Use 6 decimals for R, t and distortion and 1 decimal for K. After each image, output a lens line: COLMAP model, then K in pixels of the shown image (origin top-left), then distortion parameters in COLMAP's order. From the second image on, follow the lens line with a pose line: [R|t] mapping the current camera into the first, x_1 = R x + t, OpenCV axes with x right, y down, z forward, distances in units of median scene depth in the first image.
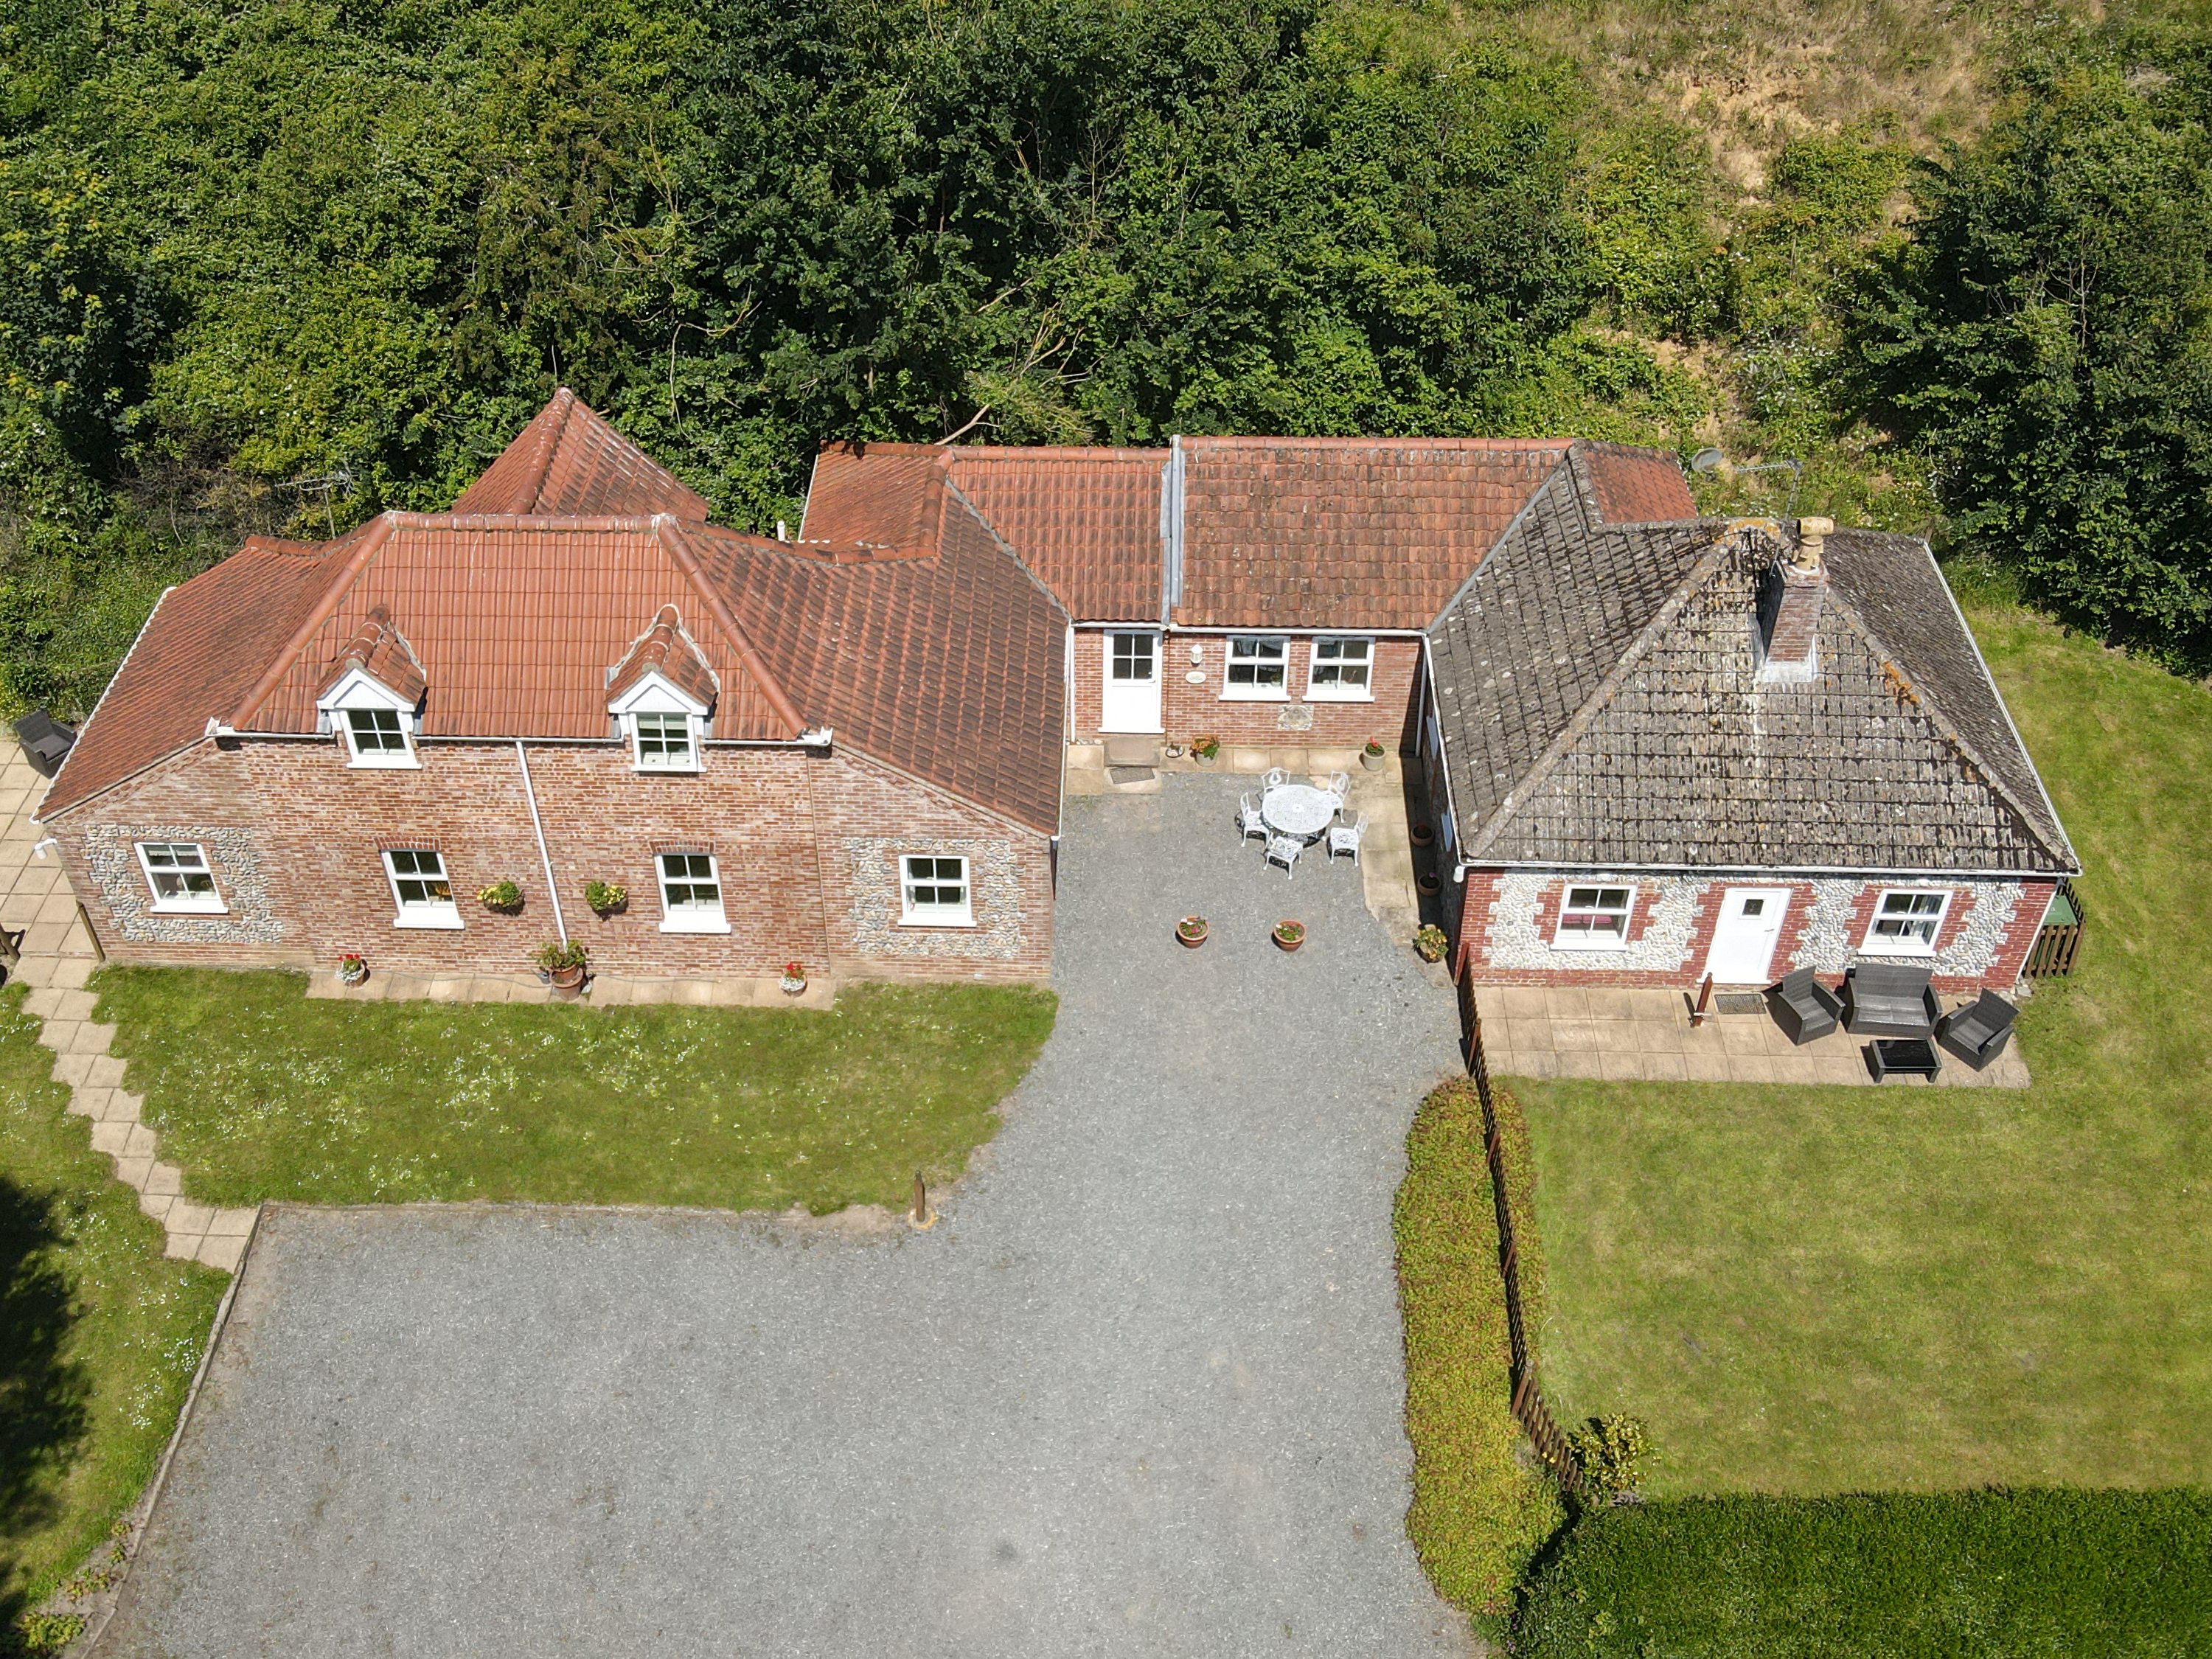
lens RADIAL K [[2118.2, 0, 1107.6], [0, 2118.2, 818.1], [0, 0, 1]] dist [0.018902, 0.000000]
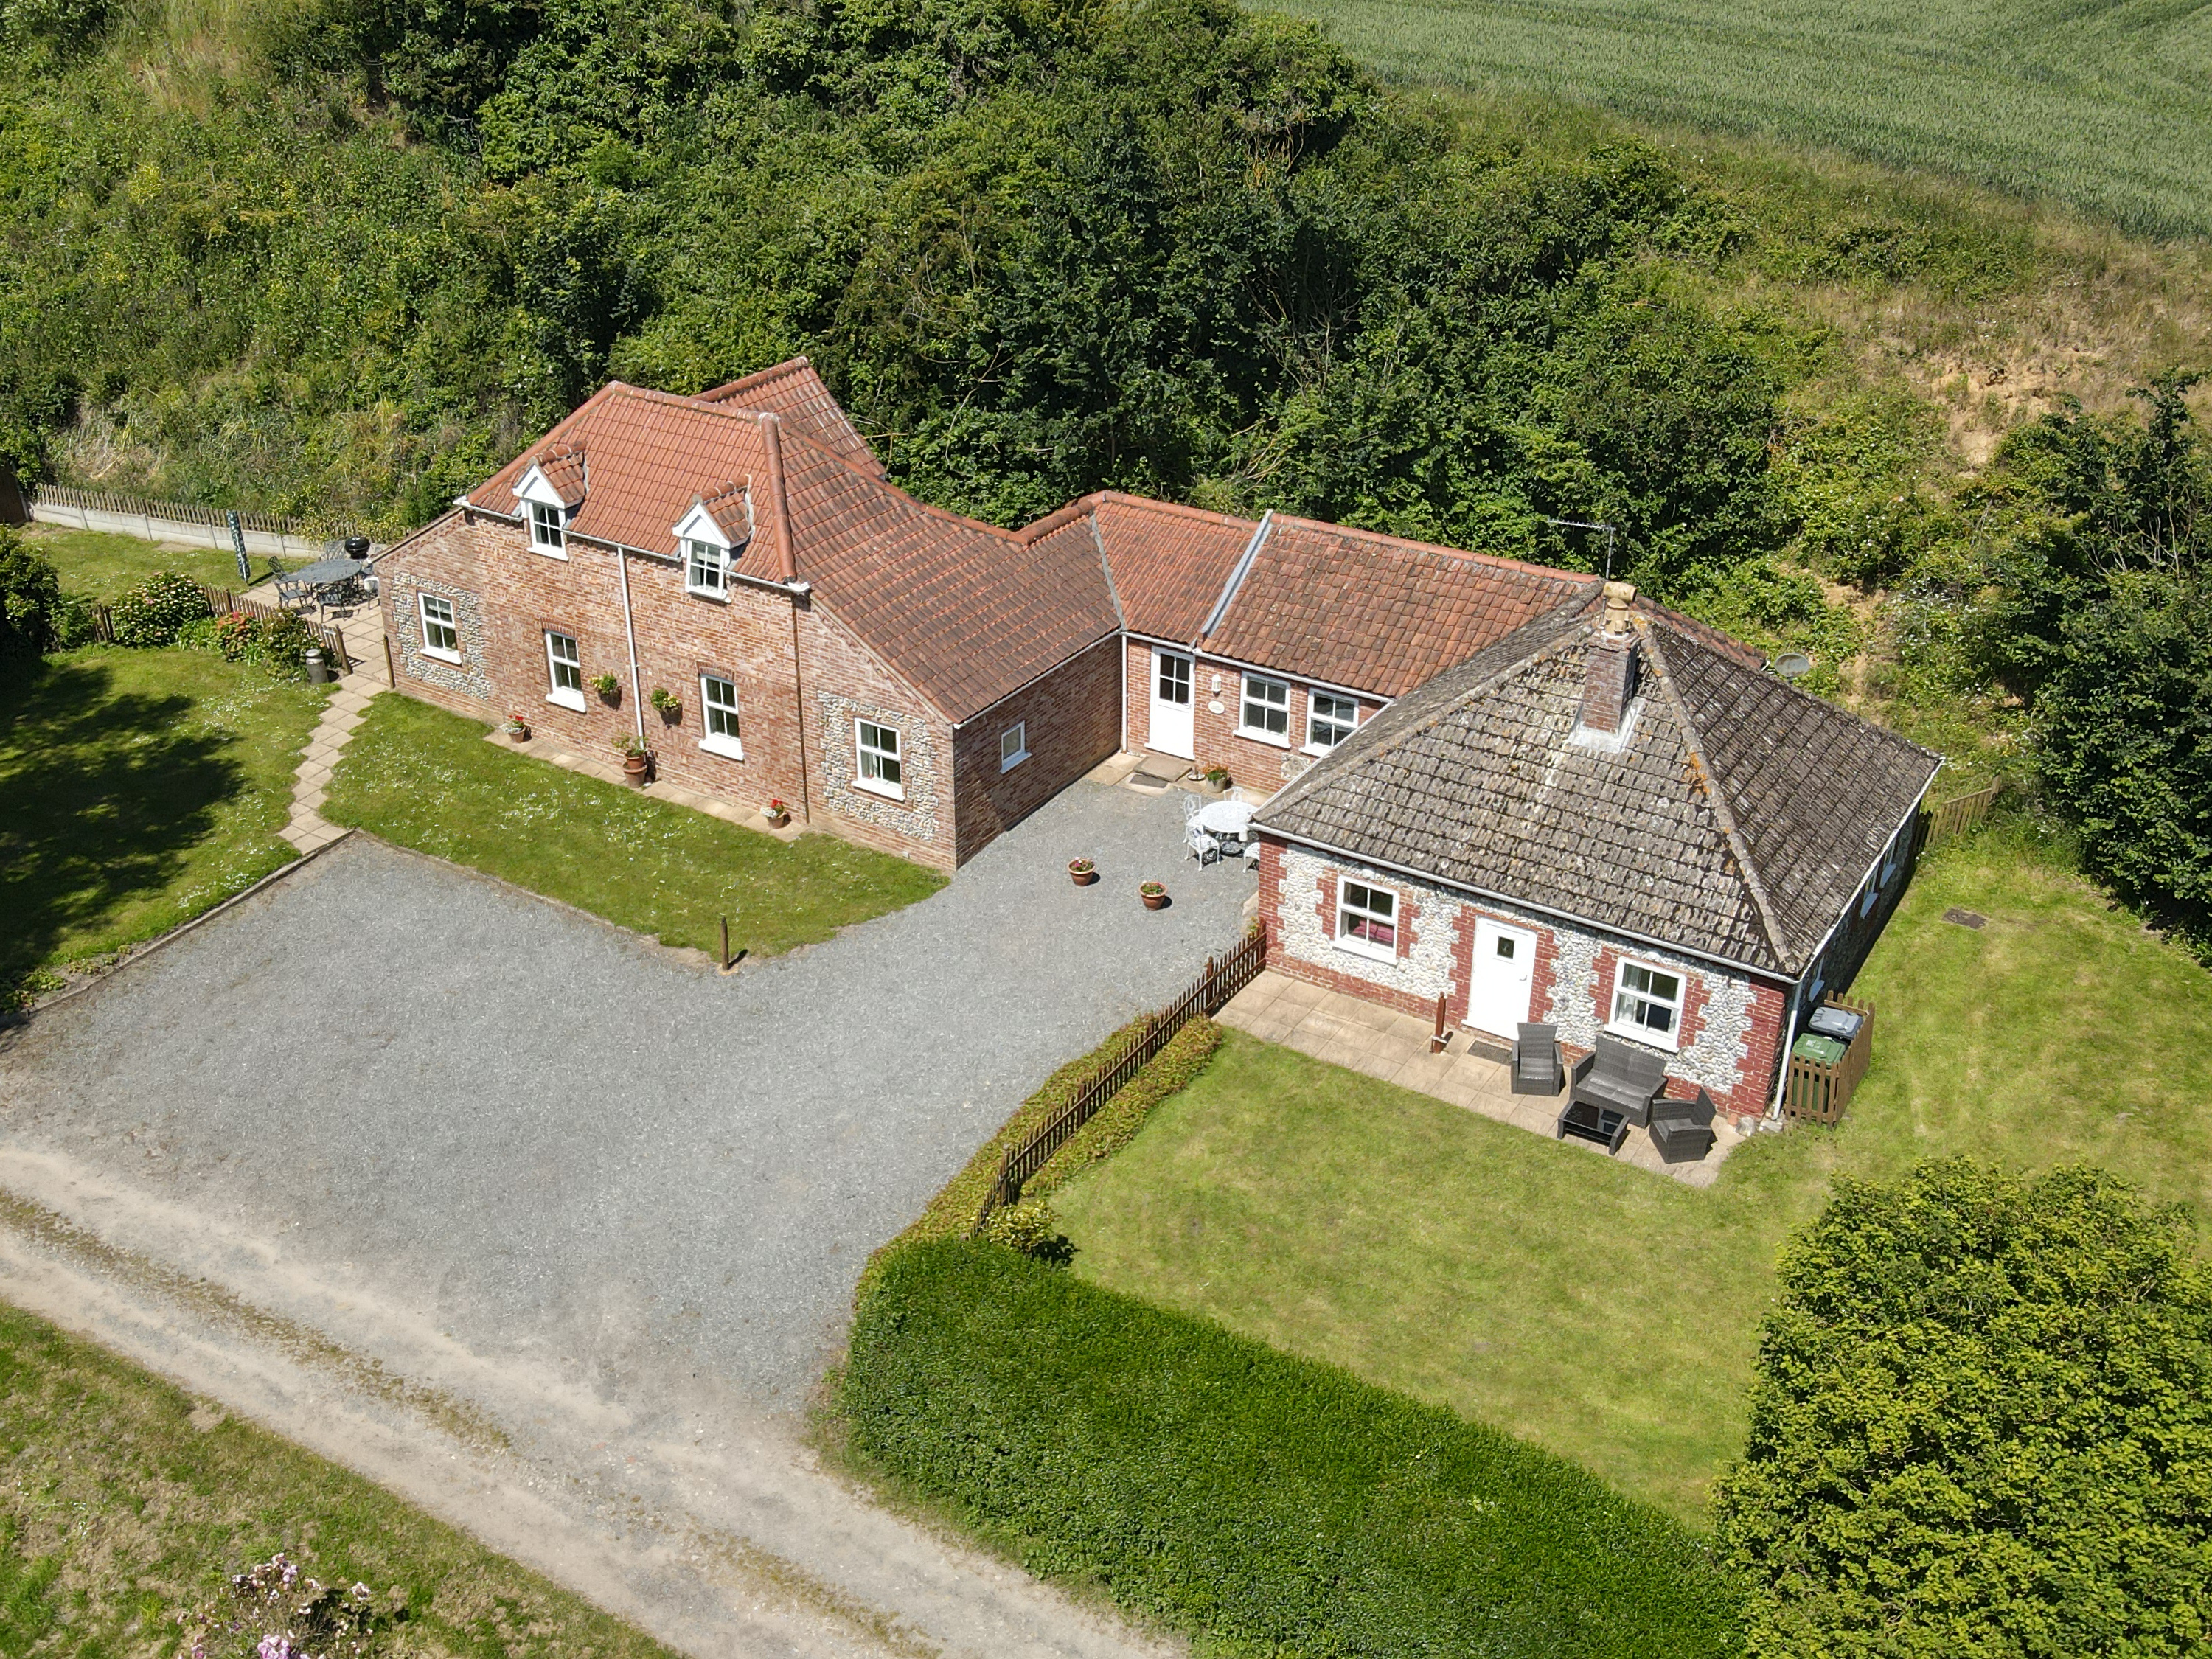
lens RADIAL K [[2118.2, 0, 1097.7], [0, 2118.2, 833.8], [0, 0, 1]] dist [0.018902, 0.000000]
pose [[0.858990, 0.244257, -0.449971, 0.584446], [-0.341115, 0.928424, -0.147209, 0.210583], [0.381807, 0.279943, 0.880827, -0.005529]]
